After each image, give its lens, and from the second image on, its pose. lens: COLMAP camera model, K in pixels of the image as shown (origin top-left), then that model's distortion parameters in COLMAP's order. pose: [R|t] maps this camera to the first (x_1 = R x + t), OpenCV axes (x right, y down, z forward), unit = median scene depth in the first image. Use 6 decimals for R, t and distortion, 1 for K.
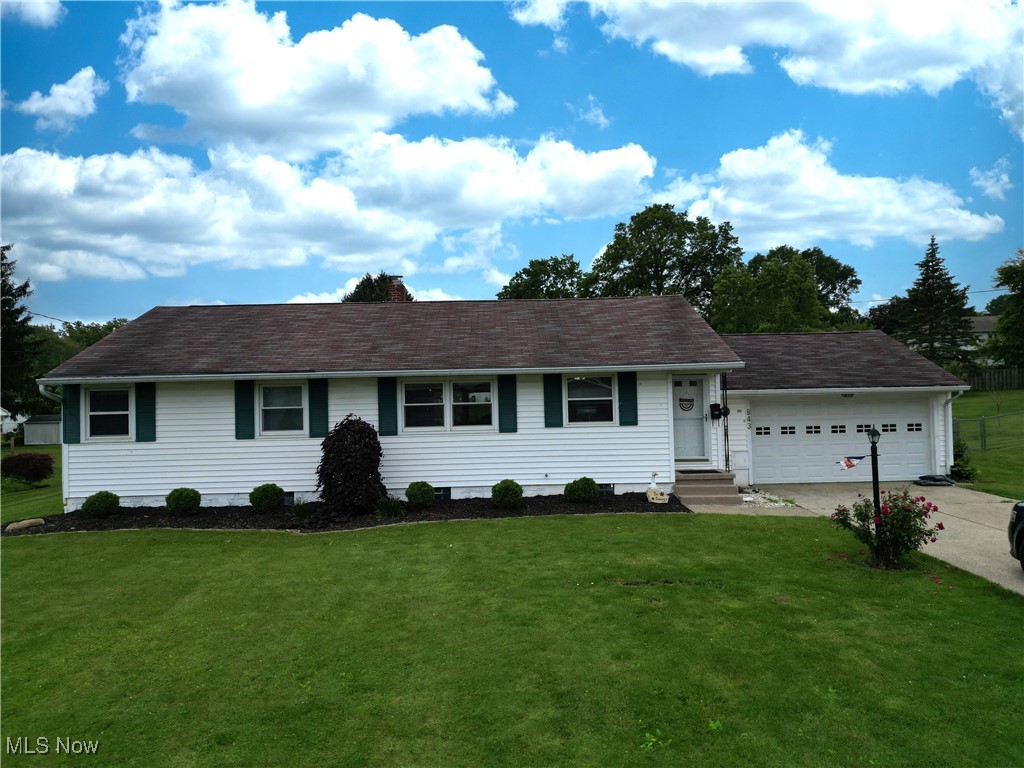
lens RADIAL K [[711.3, 0, 509.3], [0, 711.3, 384.9], [0, 0, 1]] dist [0.075551, -0.070785]
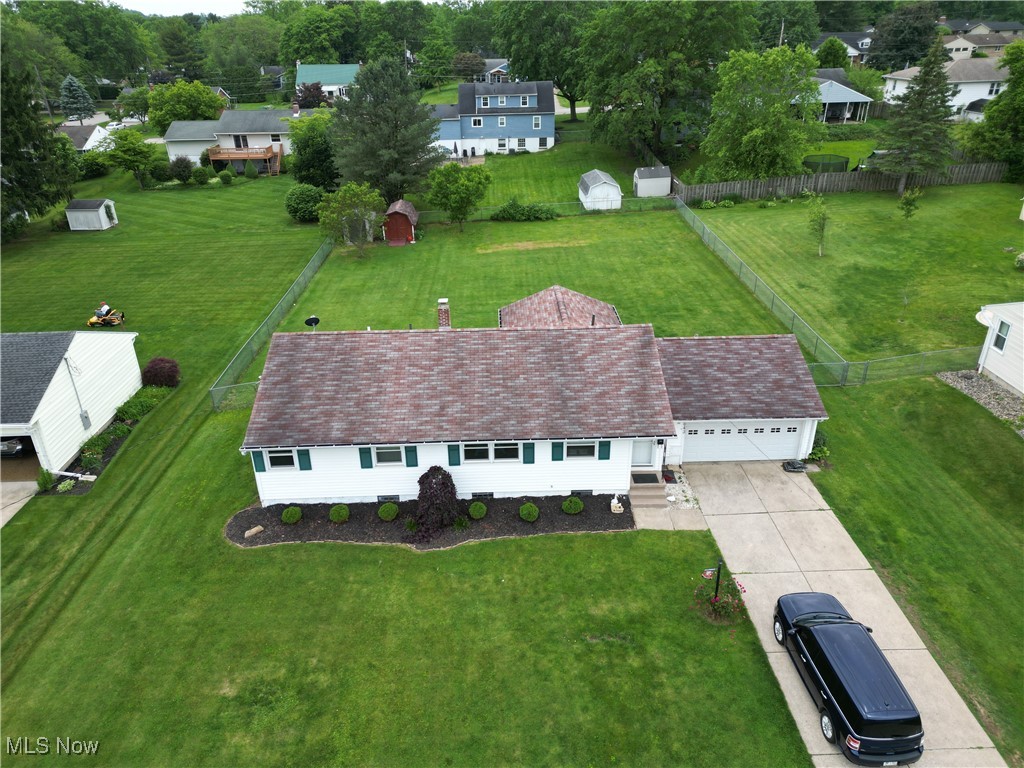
lens RADIAL K [[711.3, 0, 509.6], [0, 711.3, 379.5], [0, 0, 1]] dist [0.075551, -0.070785]
pose [[0.999887, 0.001639, 0.014917, -0.128838], [-0.008217, 0.891568, 0.452813, -1.541112], [-0.012558, -0.452885, 0.891481, -0.643391]]
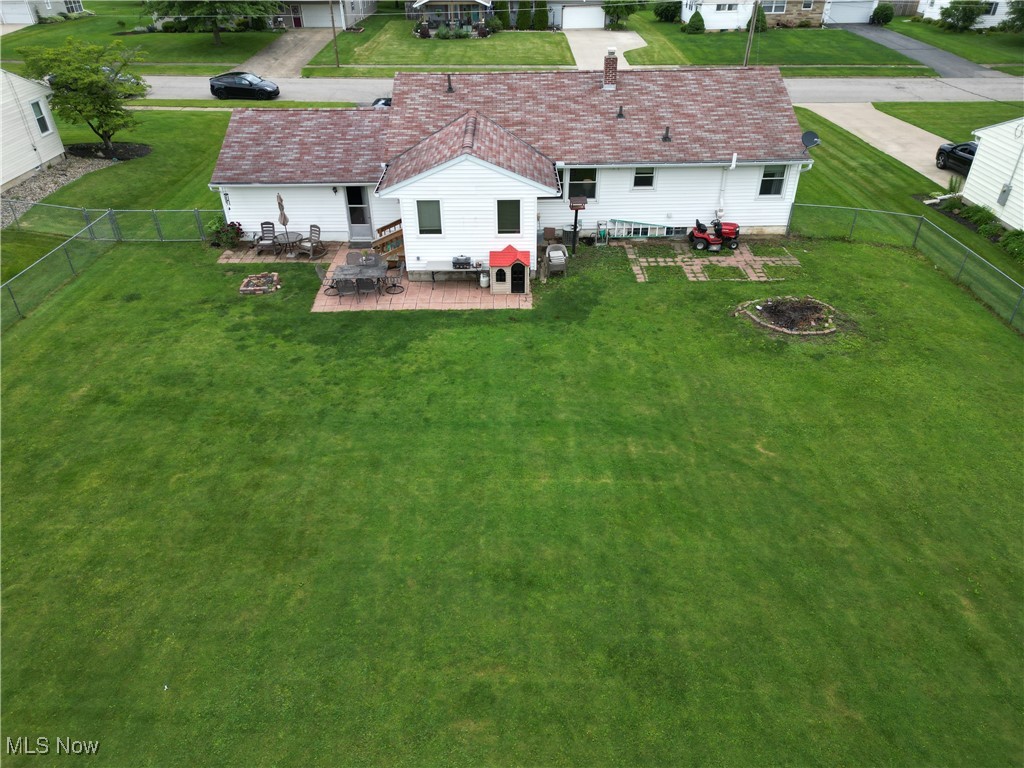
lens RADIAL K [[711.3, 0, 510.5], [0, 711.3, 384.9], [0, 0, 1]] dist [0.075551, -0.070785]
pose [[-0.999340, 0.027012, 0.024303, 0.010345], [0.035770, 0.848887, 0.527363, -0.791440], [-0.006385, 0.527884, -0.849293, 5.864644]]
